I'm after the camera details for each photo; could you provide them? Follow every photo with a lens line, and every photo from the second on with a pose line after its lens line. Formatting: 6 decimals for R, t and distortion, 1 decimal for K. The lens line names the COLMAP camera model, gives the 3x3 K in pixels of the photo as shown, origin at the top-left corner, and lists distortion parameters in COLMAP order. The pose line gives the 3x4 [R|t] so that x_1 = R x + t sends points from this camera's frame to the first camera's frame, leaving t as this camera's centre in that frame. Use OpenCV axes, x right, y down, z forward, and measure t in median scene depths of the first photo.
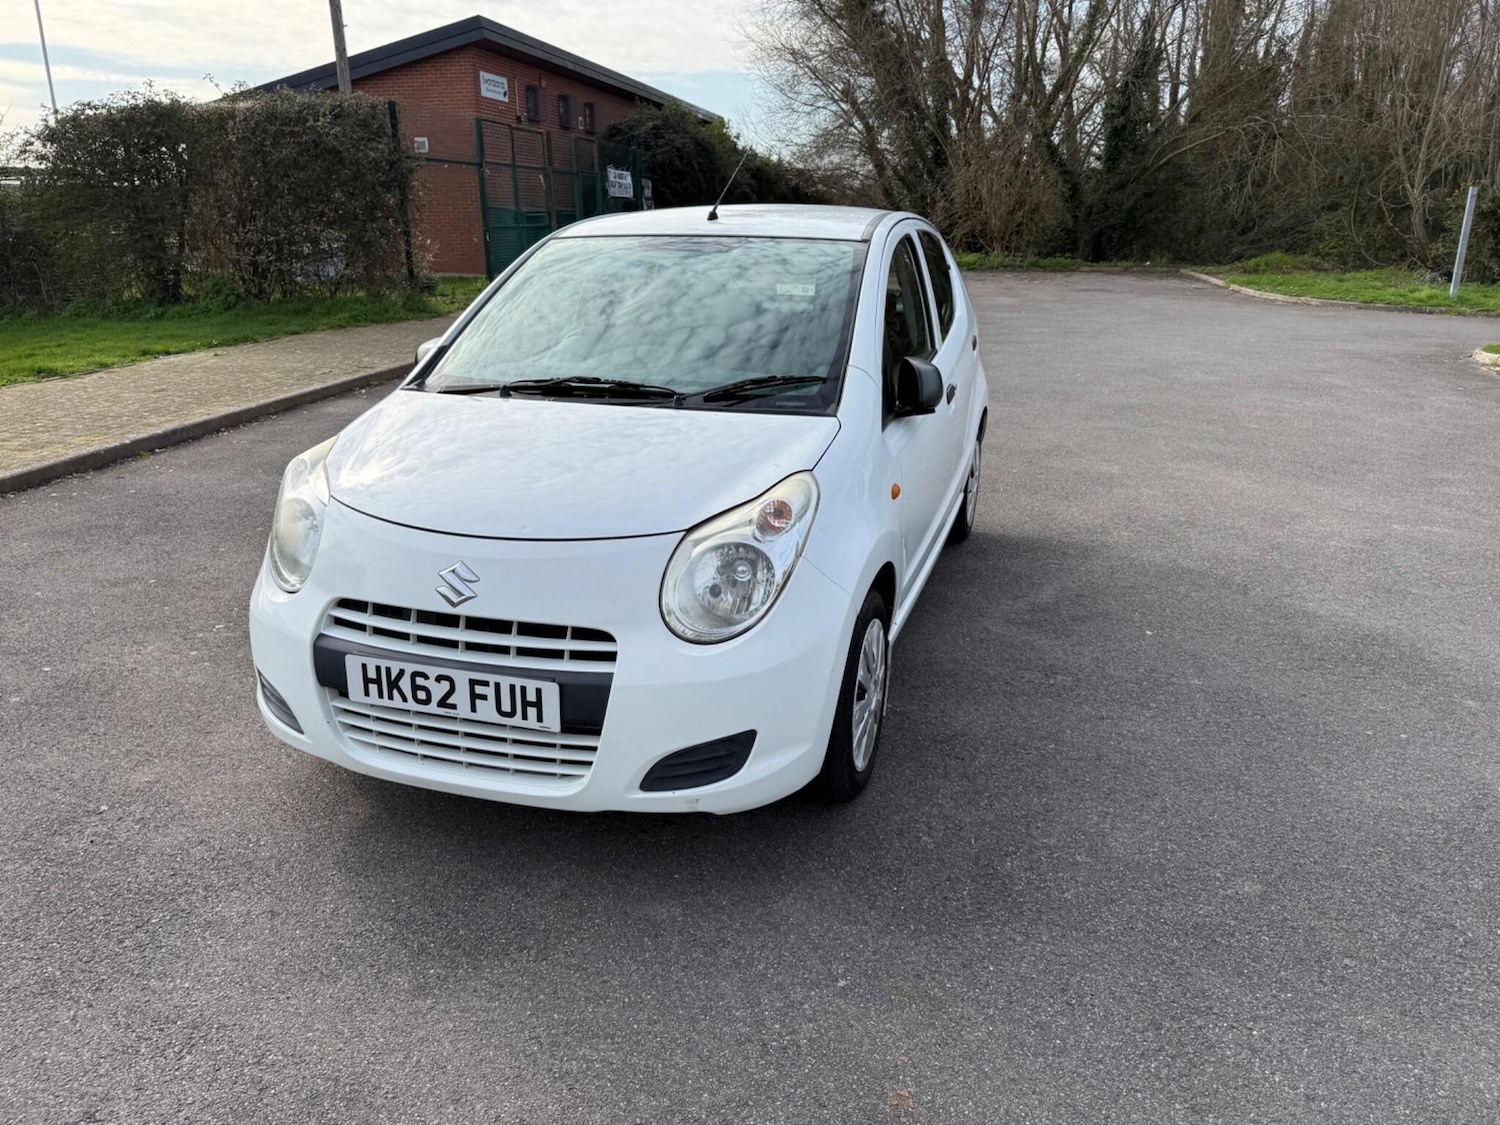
lens RADIAL K [[1056.3, 0, 740.0], [0, 1056.3, 561.9], [0, 0, 1]] dist [0.015875, -0.024249]
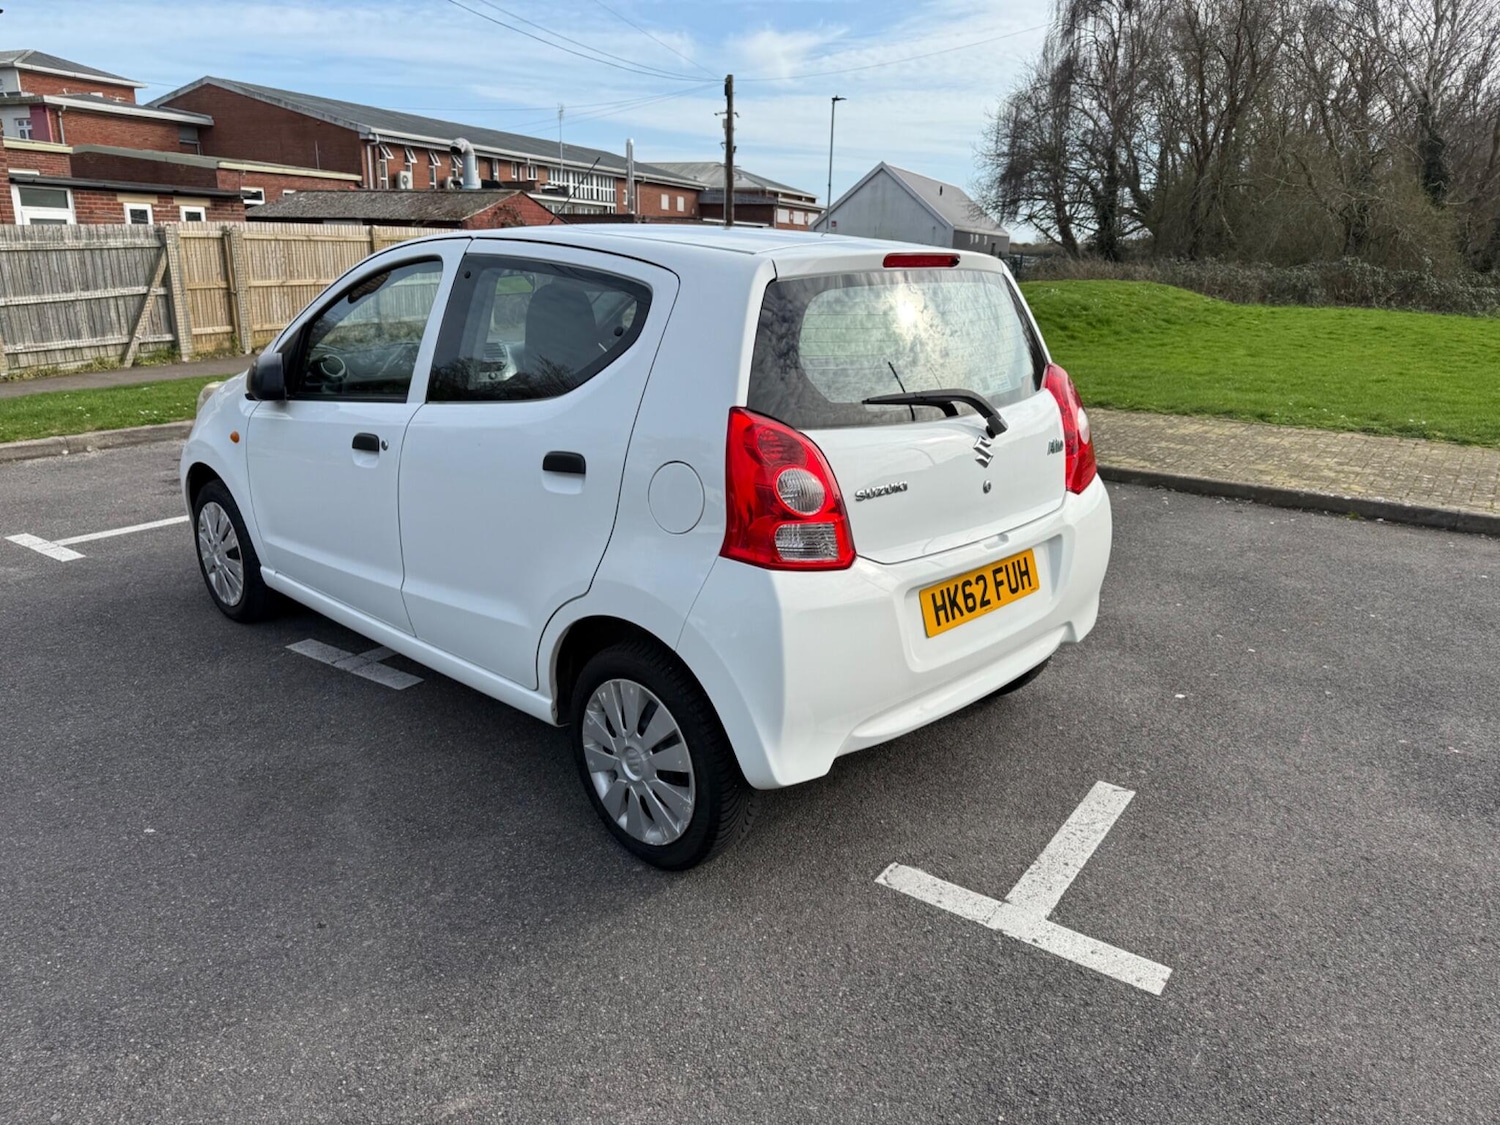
lens RADIAL K [[1056.3, 0, 745.4], [0, 1056.3, 561.2], [0, 0, 1]] dist [0.015875, -0.024249]
pose [[-0.425055, 0.253269, -0.869013, 0.842805], [-0.299646, 0.866556, 0.399116, -0.515712], [0.854132, 0.430042, -0.292443, 1.587064]]
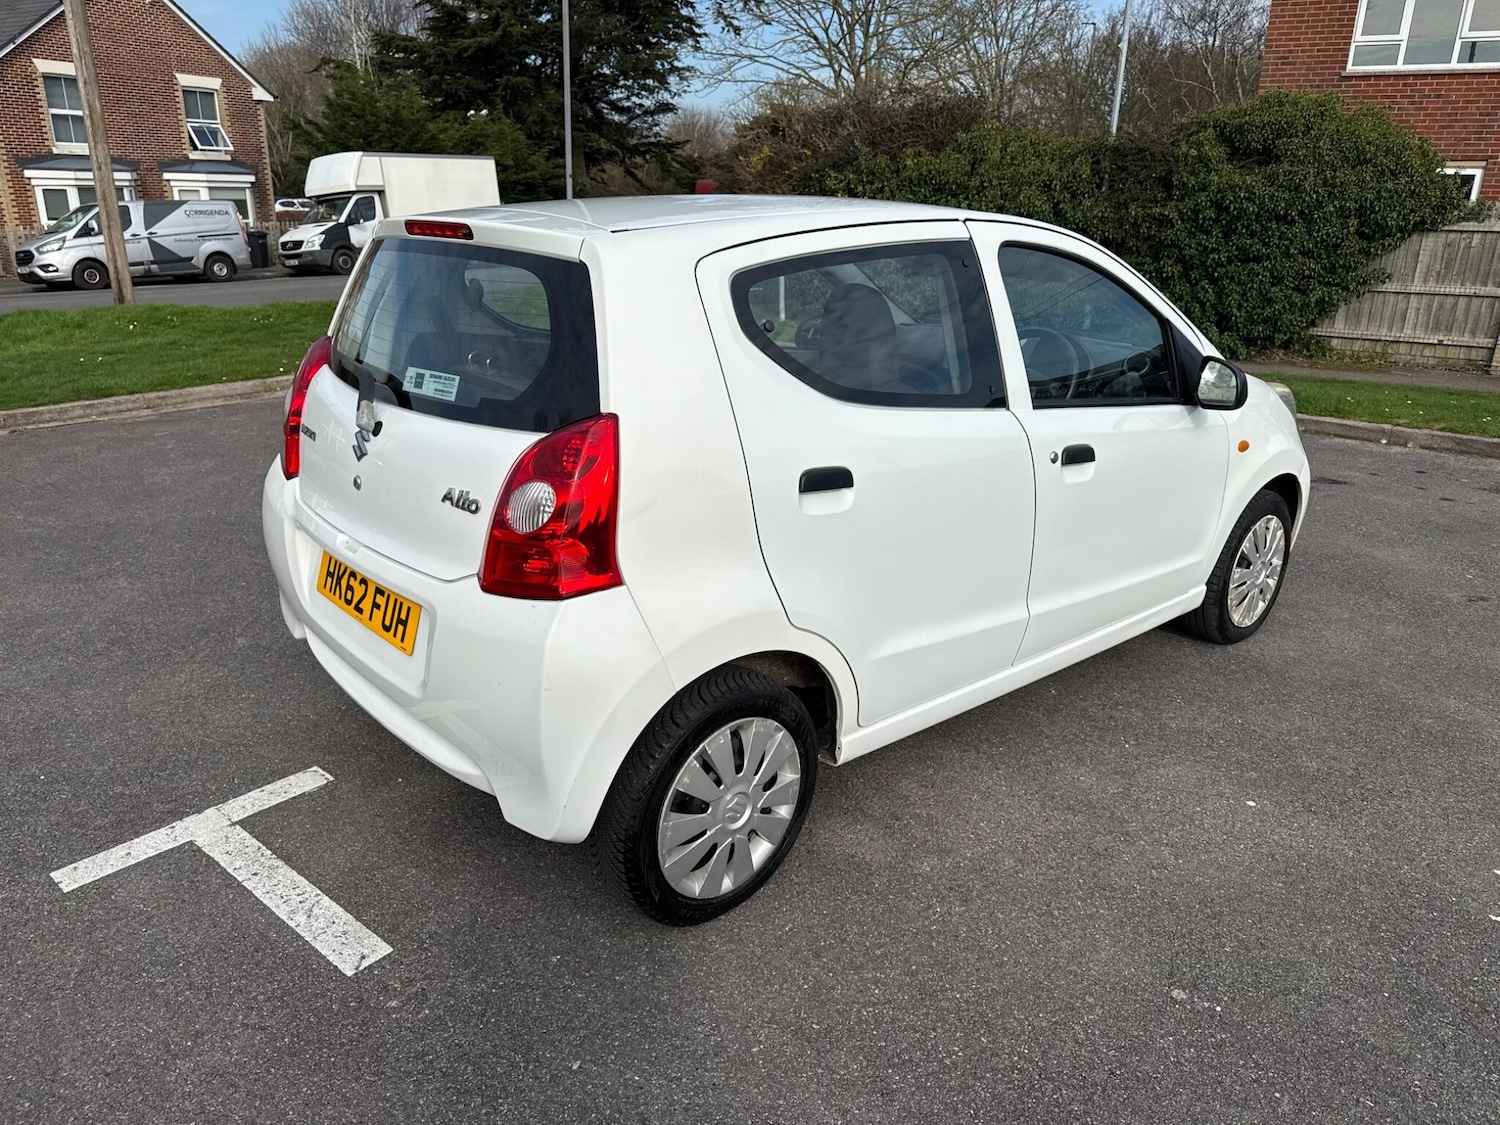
lens RADIAL K [[1056.3, 0, 751.3], [0, 1056.3, 566.5], [0, 0, 1]] dist [0.015875, -0.024249]
pose [[-0.861067, -0.180876, 0.475233, -0.394283], [0.145065, 0.808376, 0.570512, -0.618342], [-0.487359, 0.560189, -0.669828, 1.843050]]
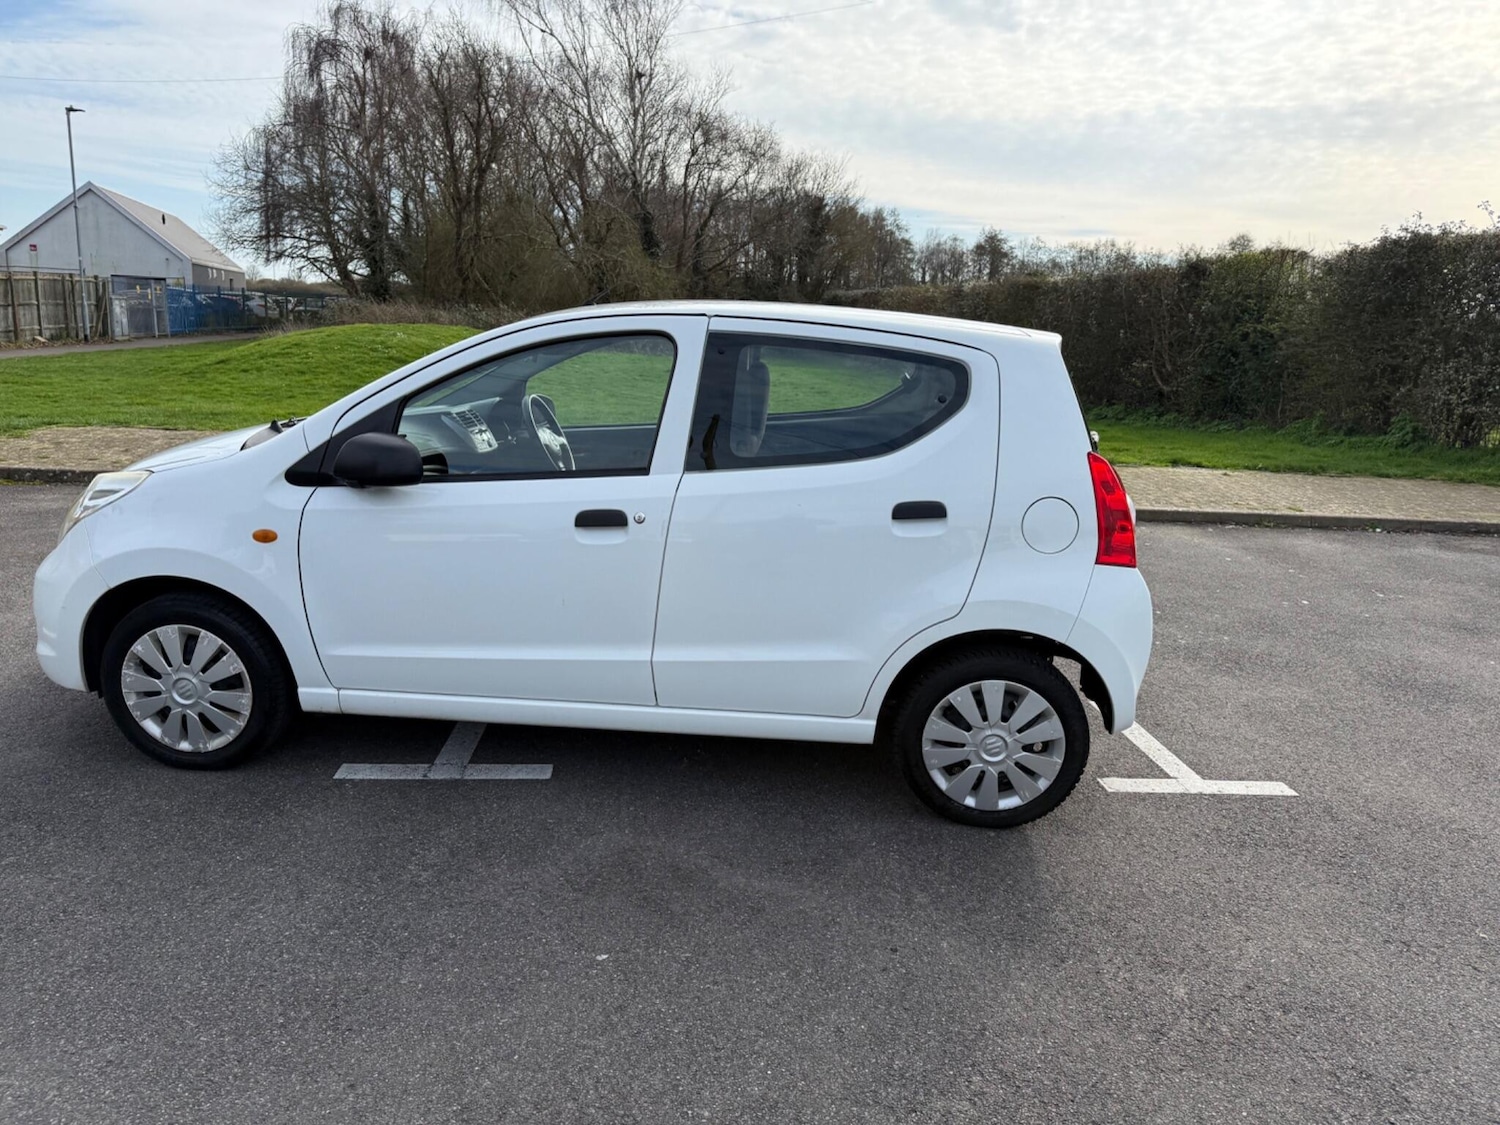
lens RADIAL K [[1056.3, 0, 744.9], [0, 1056.3, 566.0], [0, 0, 1]] dist [0.015875, -0.024249]
pose [[0.251116, 0.239172, -0.937943, 1.022358], [-0.351976, 0.925222, 0.141694, -0.288807], [0.901695, 0.294552, 0.316521, 0.884287]]
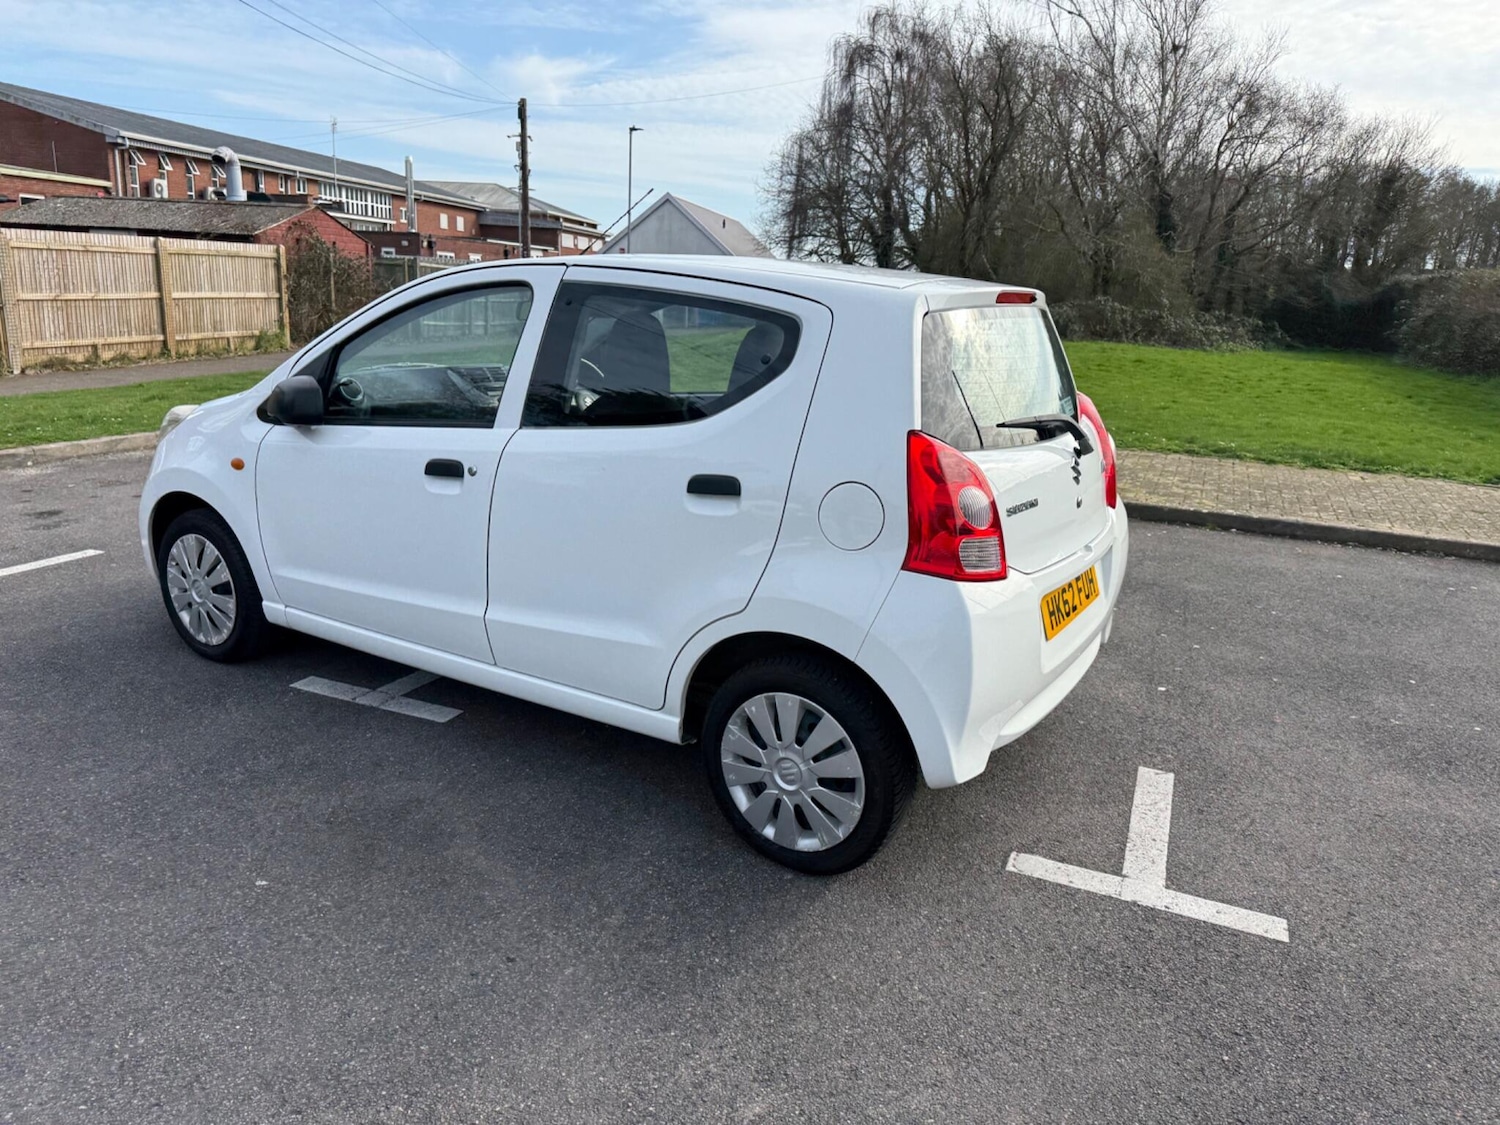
lens RADIAL K [[1056.3, 0, 745.5], [0, 1056.3, 556.6], [0, 0, 1]] dist [0.015875, -0.024249]
pose [[-0.231816, 0.237742, -0.943260, 0.955112], [-0.347819, 0.885312, 0.308617, -0.444851], [0.908451, 0.399626, -0.122538, 1.381240]]
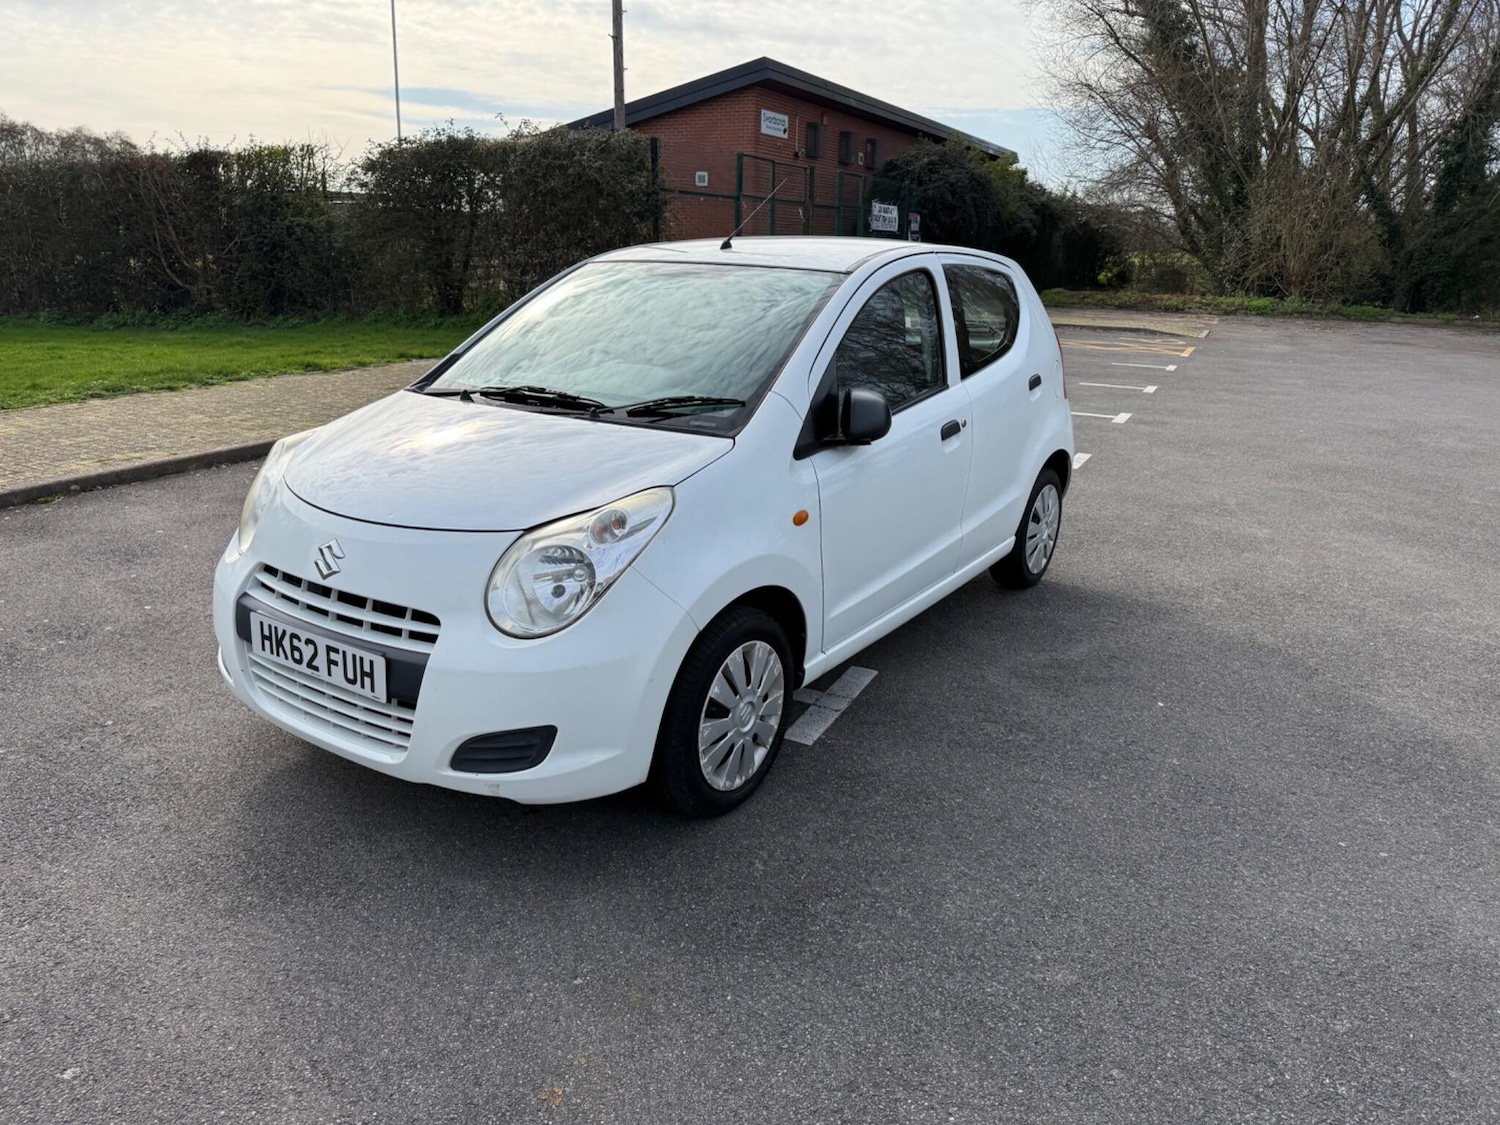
lens RADIAL K [[1056.3, 0, 742.3], [0, 1056.3, 544.0], [0, 0, 1]] dist [0.015875, -0.024249]
pose [[0.962686, 0.096092, -0.252986, 0.279282], [-0.107052, 0.993804, -0.029889, -0.005185], [0.248546, 0.055857, 0.967008, 0.015384]]
